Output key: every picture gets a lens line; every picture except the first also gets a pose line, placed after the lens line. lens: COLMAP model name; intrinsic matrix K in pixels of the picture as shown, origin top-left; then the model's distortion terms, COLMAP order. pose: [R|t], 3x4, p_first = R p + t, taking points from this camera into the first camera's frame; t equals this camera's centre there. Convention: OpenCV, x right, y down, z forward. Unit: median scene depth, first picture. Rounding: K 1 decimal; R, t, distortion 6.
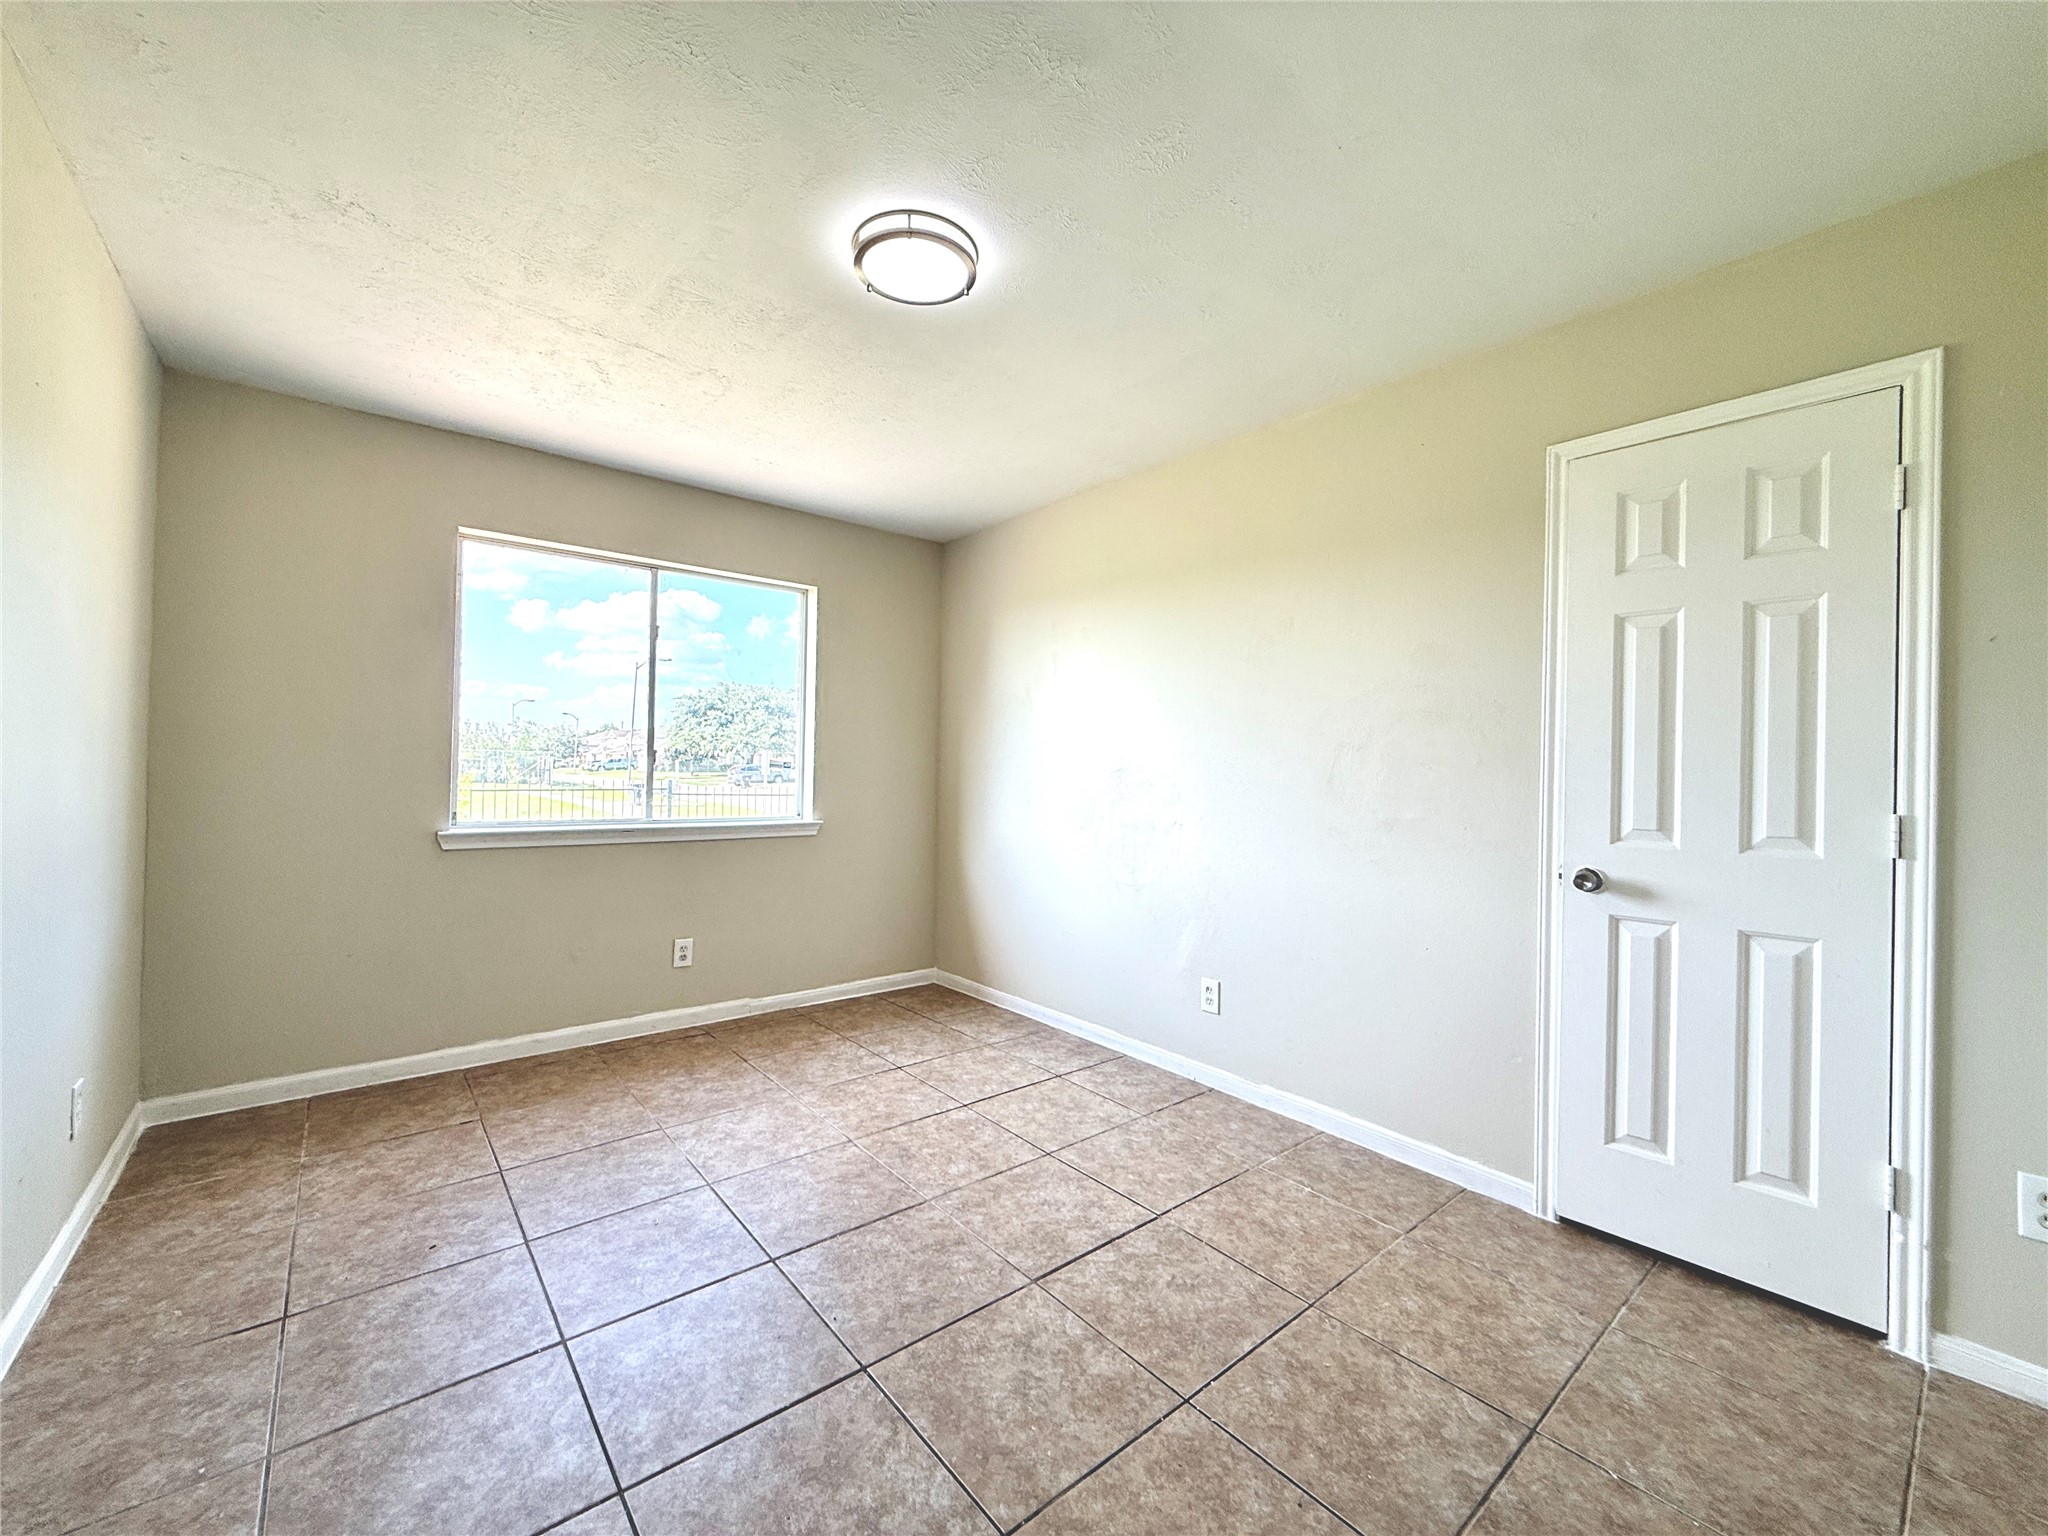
lens RADIAL K [[814.0, 0, 1024.6], [0, 814.0, 766.4], [0, 0, 1]] dist [0.001139, -0.000498]
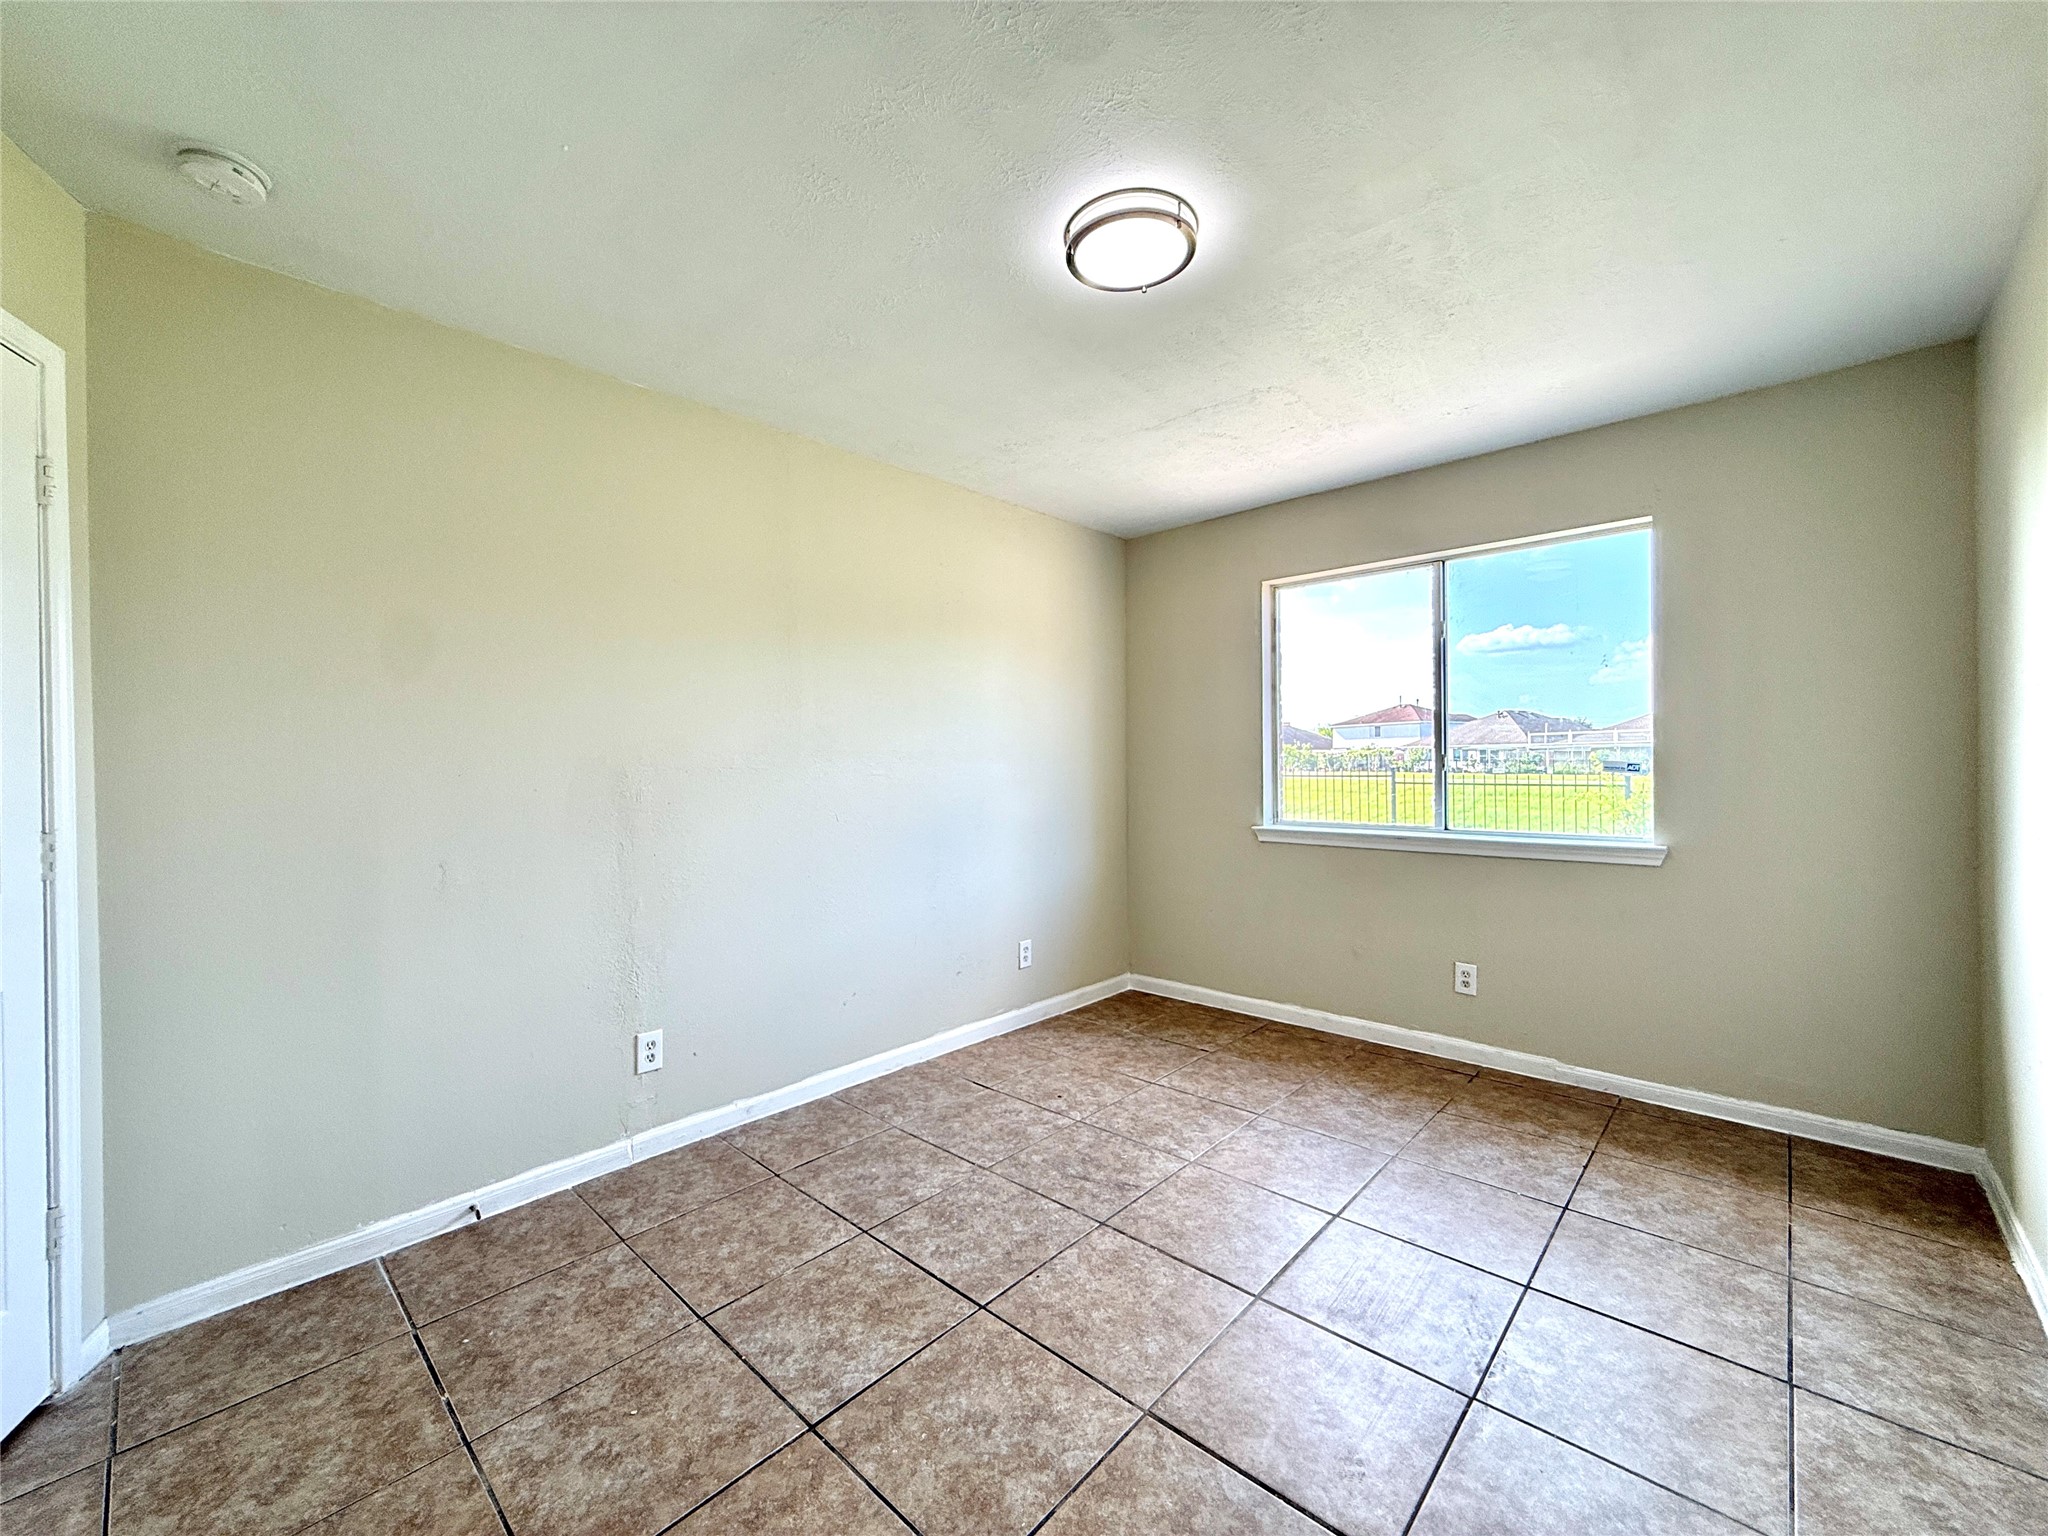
lens RADIAL K [[814.0, 0, 1015.1], [0, 814.0, 761.4], [0, 0, 1]] dist [0.001139, -0.000498]
pose [[0.120353, -0.021562, -0.992497, 0.582303], [0.018278, 0.999643, -0.019501, -0.004094], [0.992563, -0.015794, 0.120704, 0.554965]]
